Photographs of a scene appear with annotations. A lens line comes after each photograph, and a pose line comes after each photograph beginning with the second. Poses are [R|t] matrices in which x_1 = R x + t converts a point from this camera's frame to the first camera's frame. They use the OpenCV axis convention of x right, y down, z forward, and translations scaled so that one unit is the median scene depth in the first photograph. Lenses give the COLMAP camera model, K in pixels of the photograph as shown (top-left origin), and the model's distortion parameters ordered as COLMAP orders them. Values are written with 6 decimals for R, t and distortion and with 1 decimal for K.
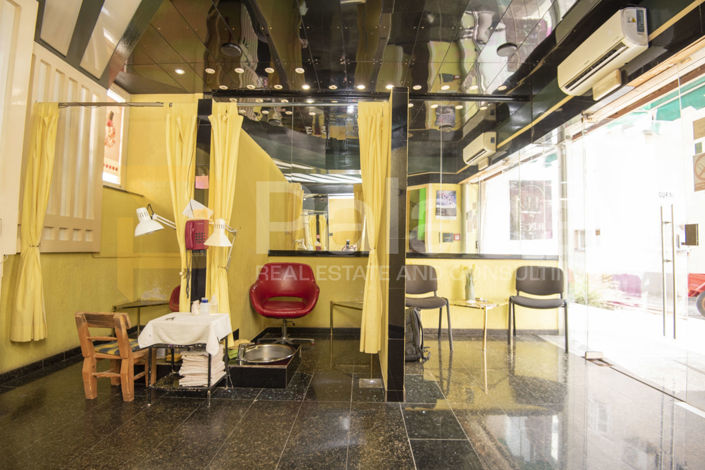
lens RADIAL K [[348.7, 0, 357.4], [0, 348.7, 228.5], [0, 0, 1]] dist [-0.046616, -0.004071]
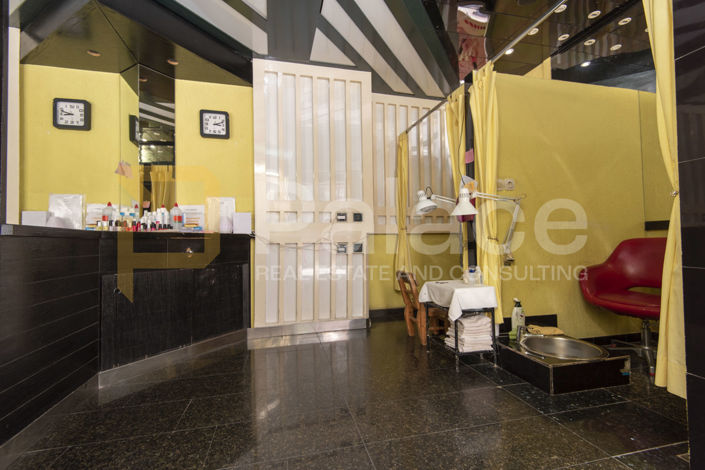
lens RADIAL K [[320.8, 0, 353.0], [0, 320.8, 236.3], [0, 0, 1]] dist [0.007107, -0.006511]
pose [[0.210810, -0.039999, -0.976708, 0.410958], [0.069133, 0.997271, -0.025919, 0.106745], [0.975079, -0.062059, 0.212999, 0.454189]]
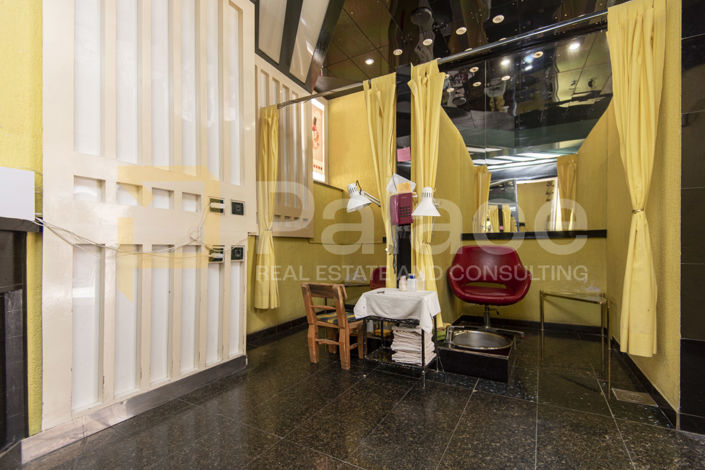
lens RADIAL K [[320.8, 0, 345.3], [0, 320.8, 244.4], [0, 0, 1]] dist [0.007107, -0.006511]
pose [[0.863250, -0.025580, -0.504129, -0.147793], [0.044982, 0.998640, 0.026352, 0.086557], [0.502769, -0.045425, 0.863226, 0.134677]]
